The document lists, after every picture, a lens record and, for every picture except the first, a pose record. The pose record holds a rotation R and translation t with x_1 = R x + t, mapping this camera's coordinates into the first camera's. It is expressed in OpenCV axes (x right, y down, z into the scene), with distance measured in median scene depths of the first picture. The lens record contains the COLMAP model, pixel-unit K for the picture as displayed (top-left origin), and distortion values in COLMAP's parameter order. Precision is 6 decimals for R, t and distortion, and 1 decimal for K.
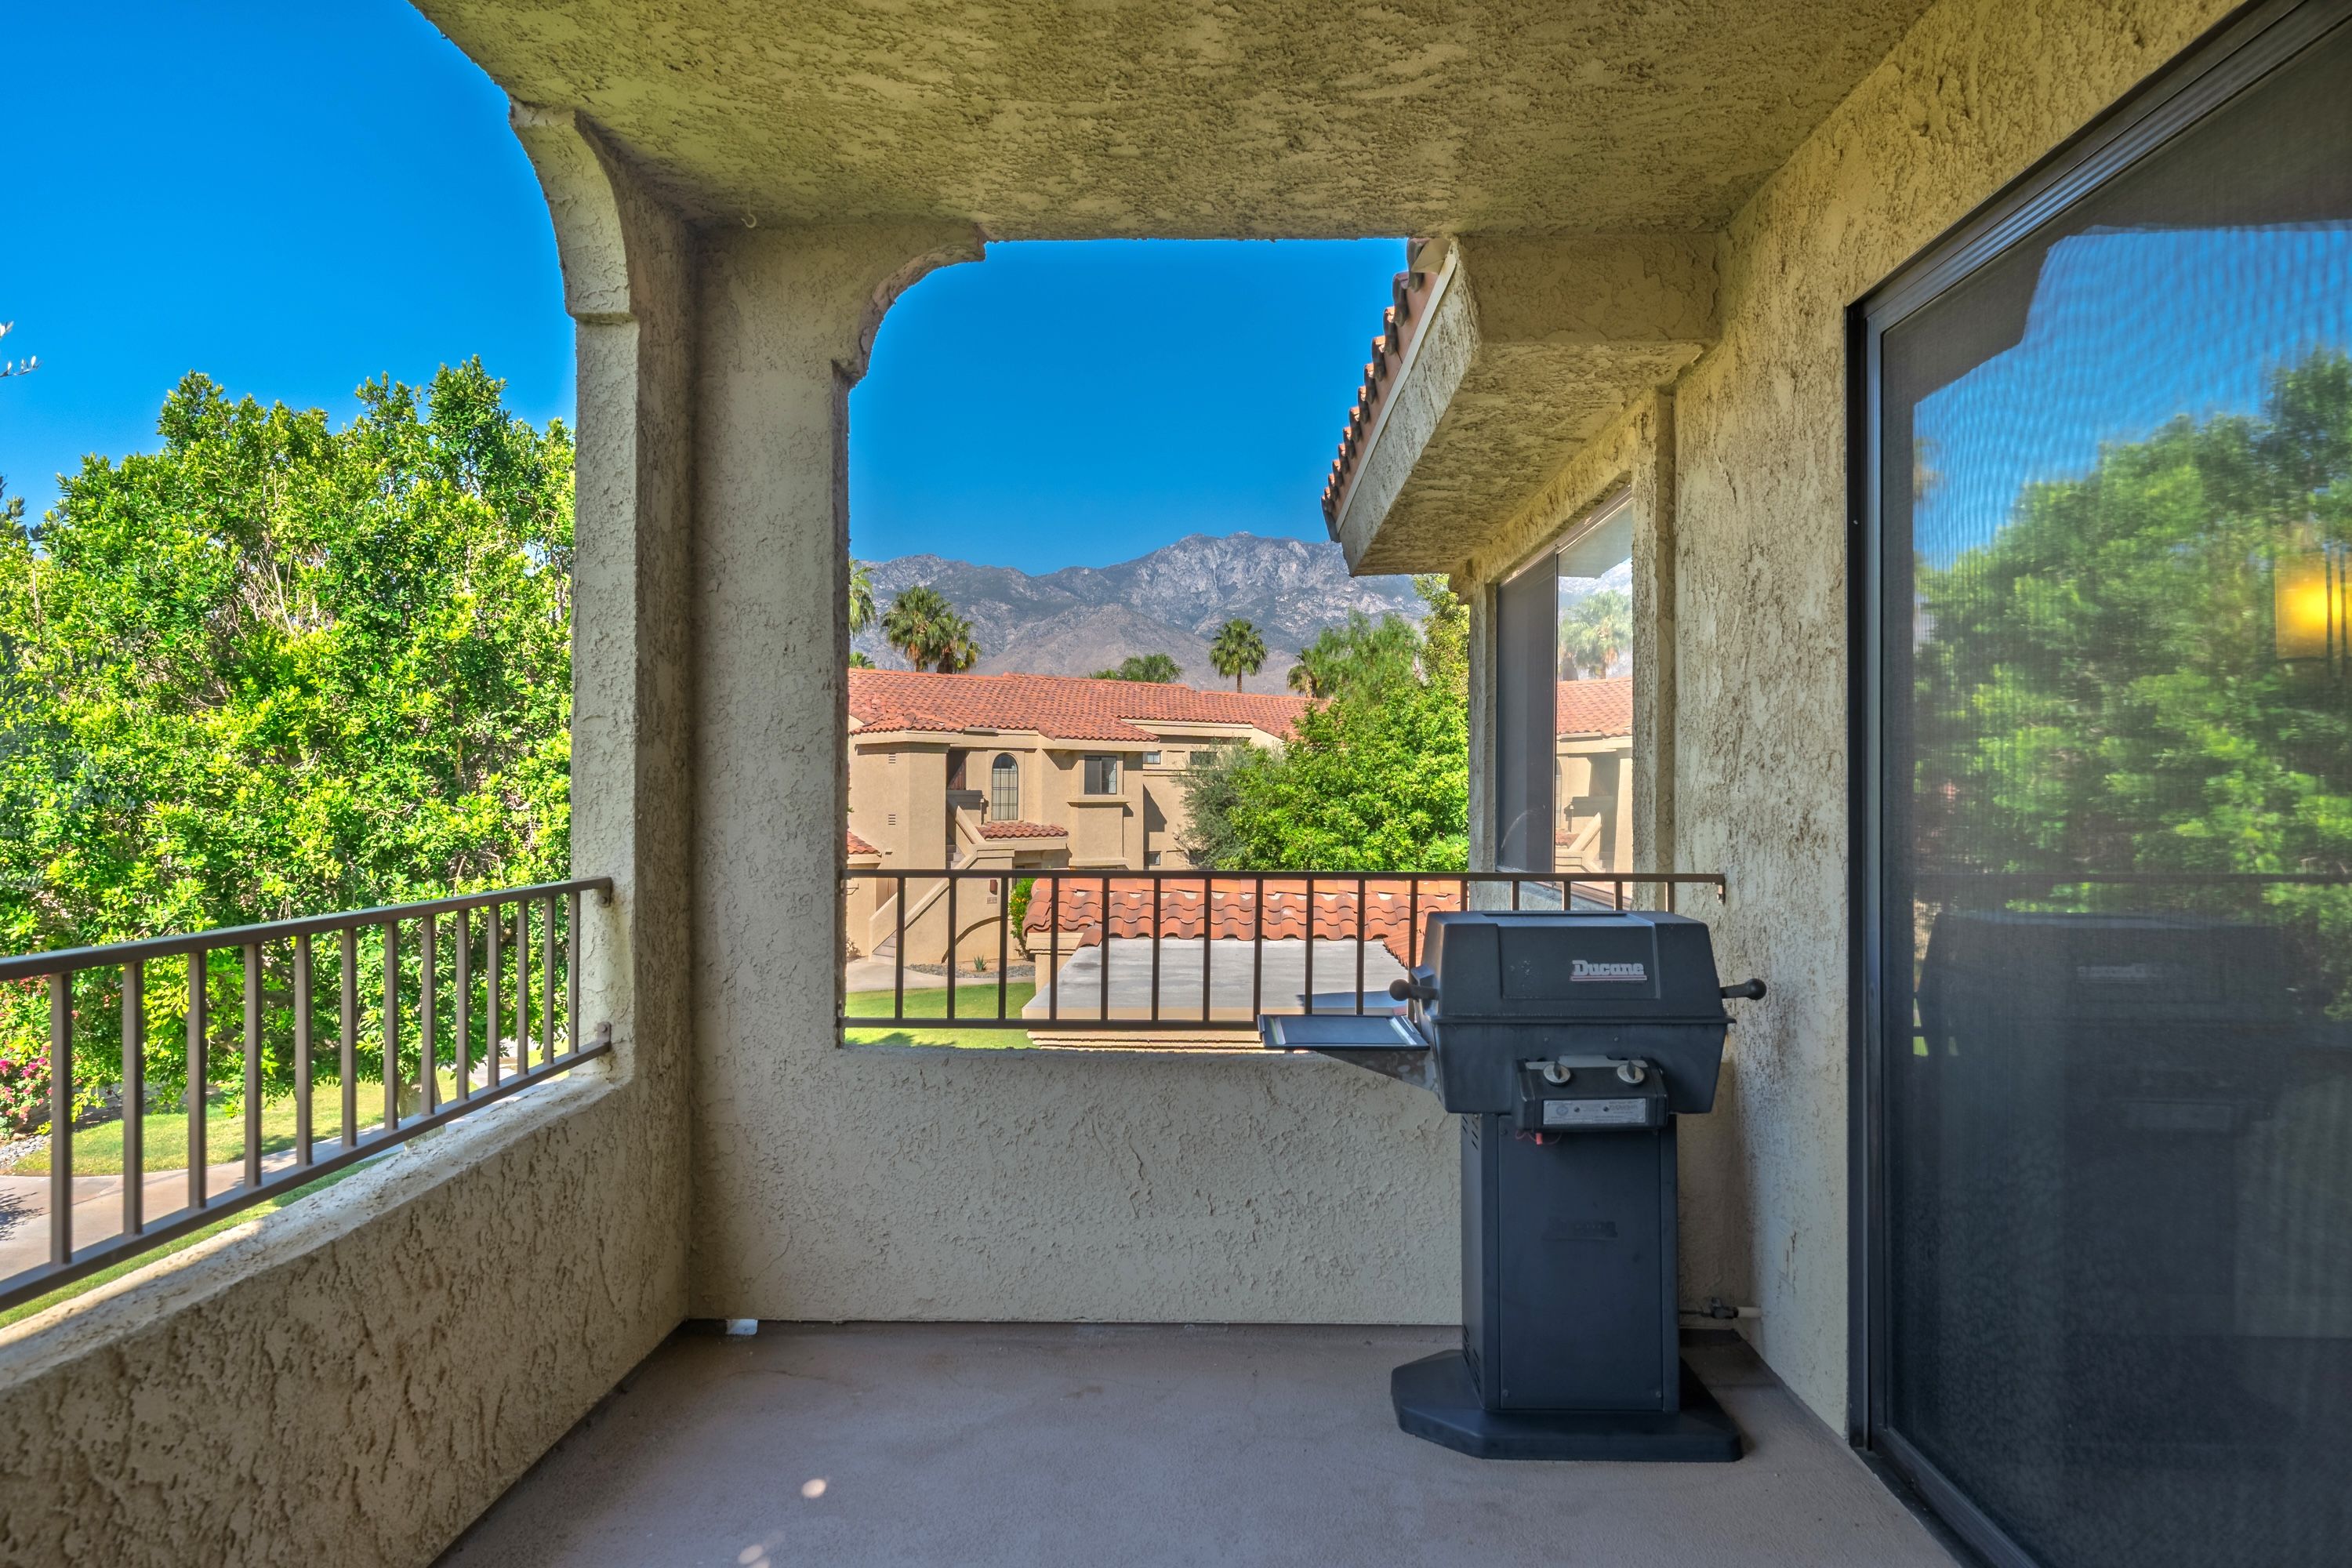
lens RADIAL K [[1609.9, 0, 1196.7], [0, 1609.9, 783.2], [0, 0, 1]] dist [-0.001232, 0.007243]
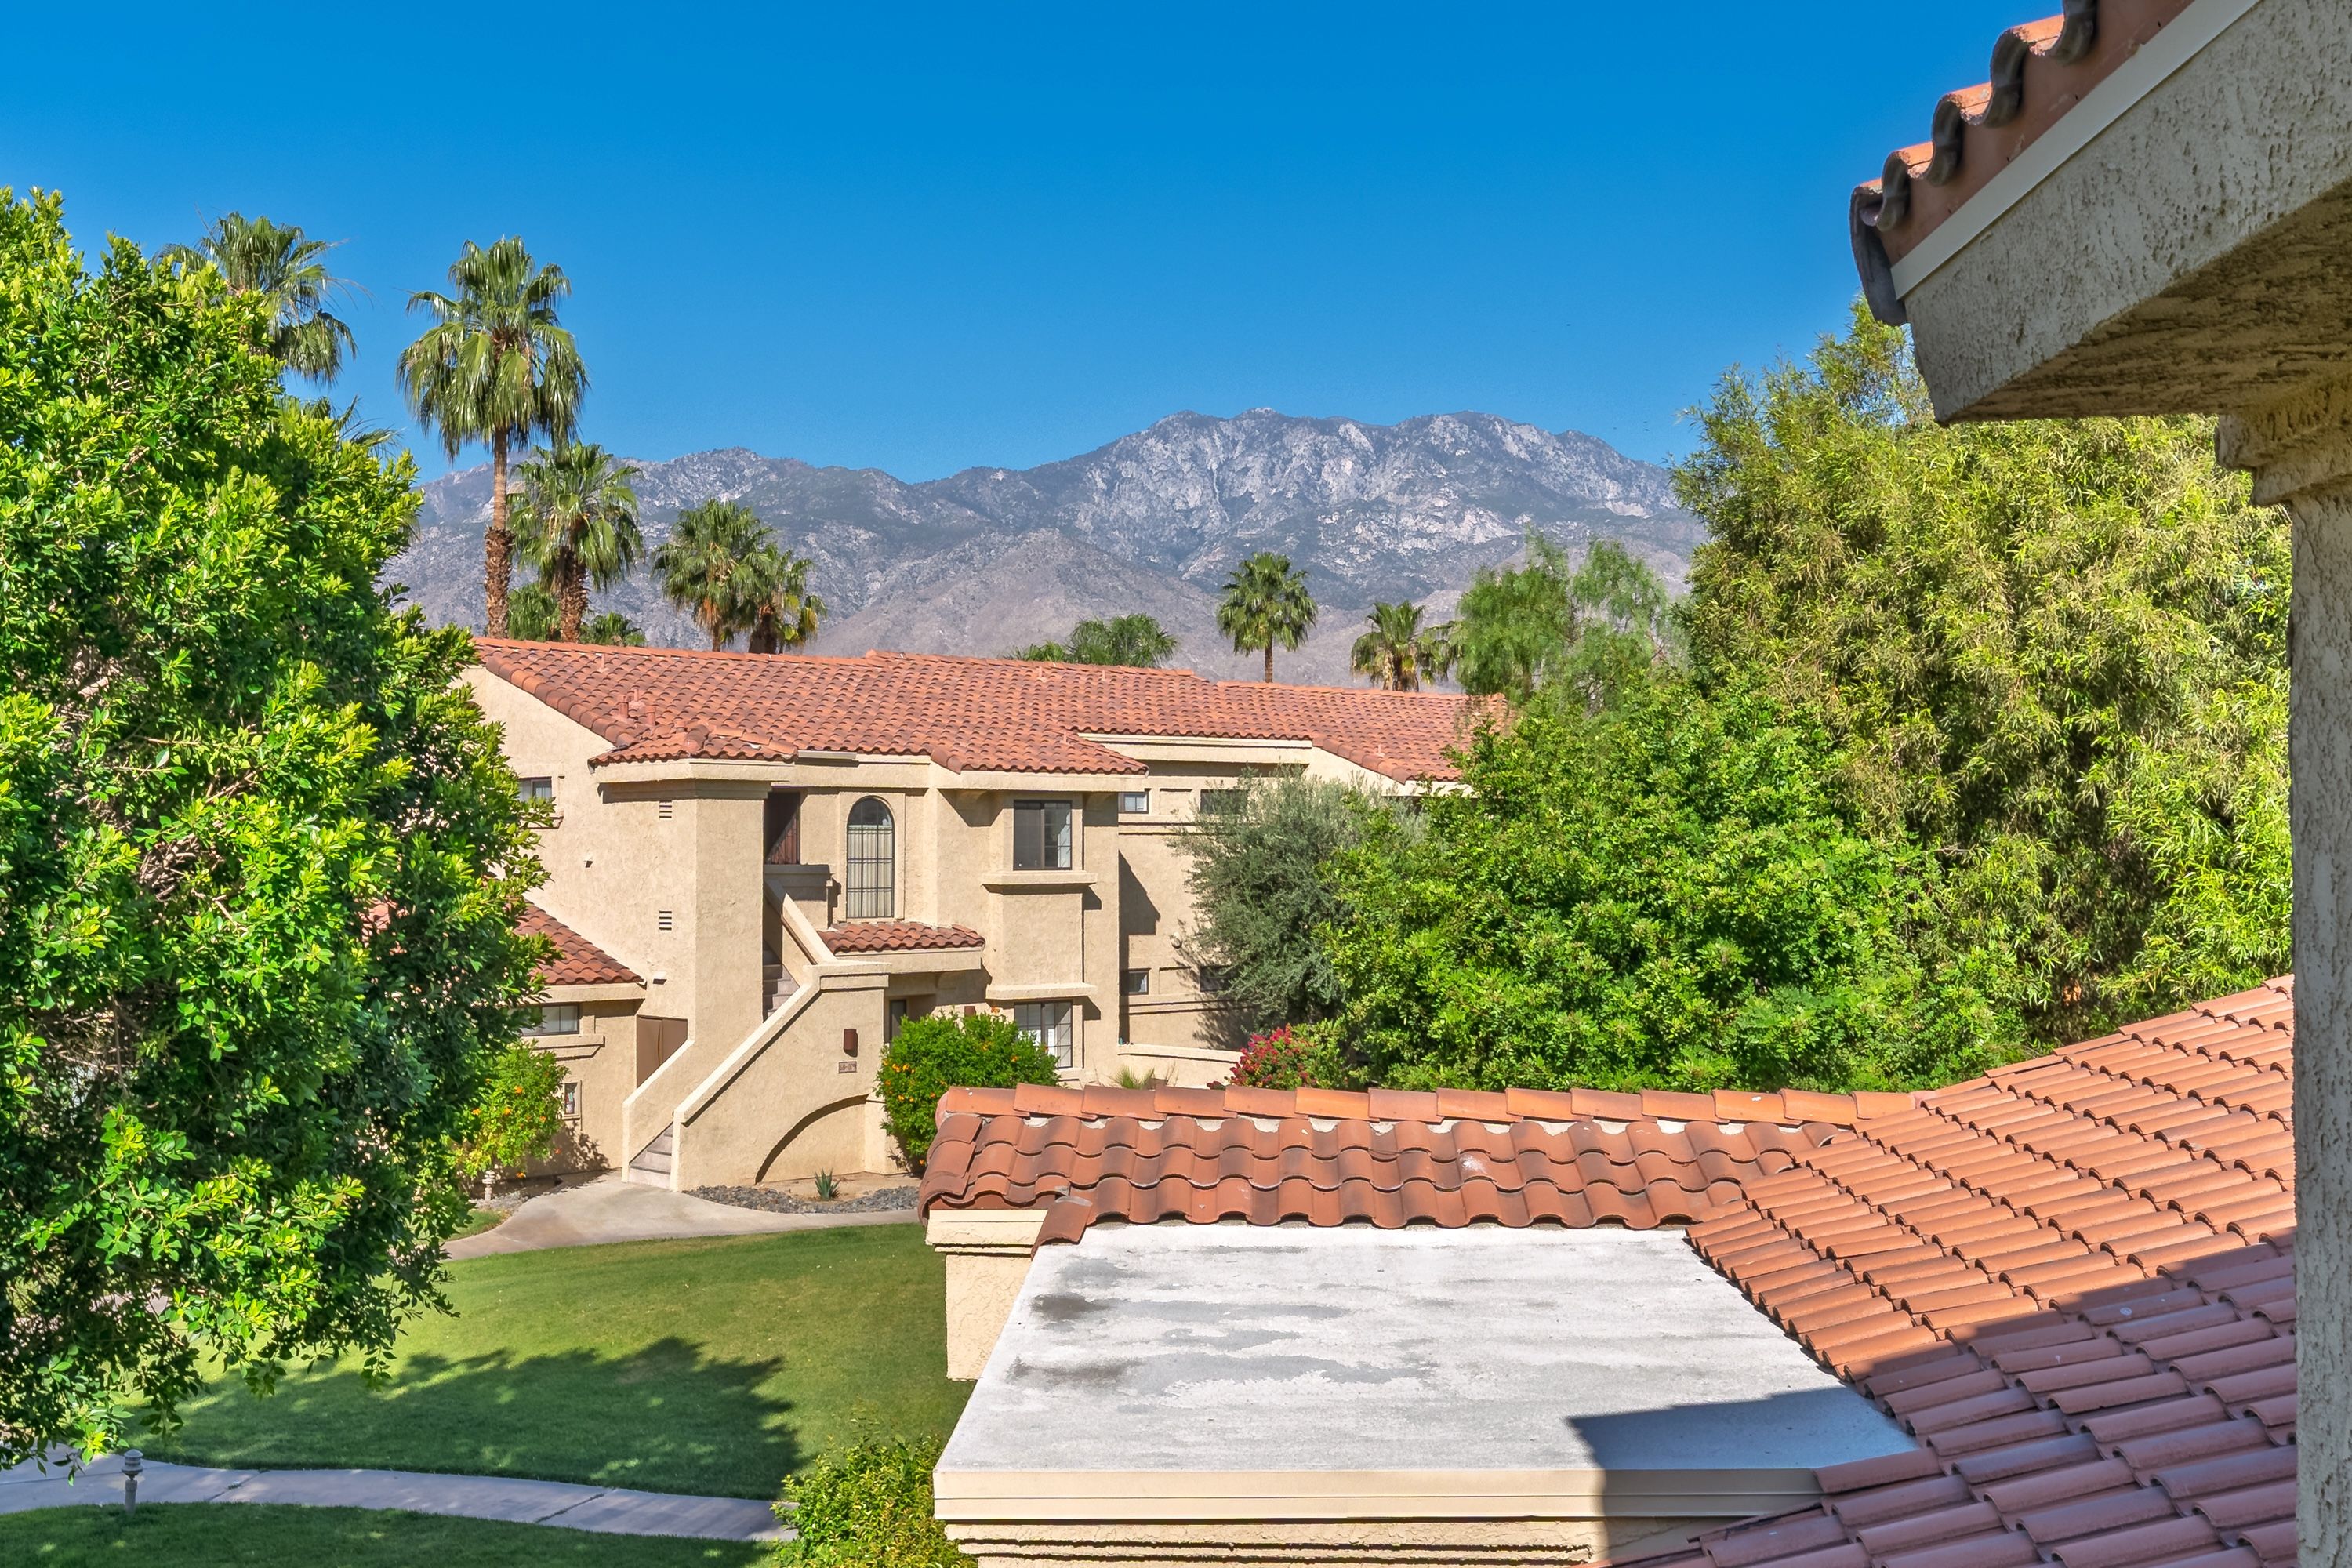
lens RADIAL K [[2711.4, 0, 1184.7], [0, 2711.4, 761.3], [0, 0, 1]] dist [0.007330, 0.000000]
pose [[0.999988, -0.004678, -0.001201, -0.115186], [0.004646, 0.999669, -0.025300, -0.080625], [0.001319, 0.025294, 0.999679, 0.789556]]
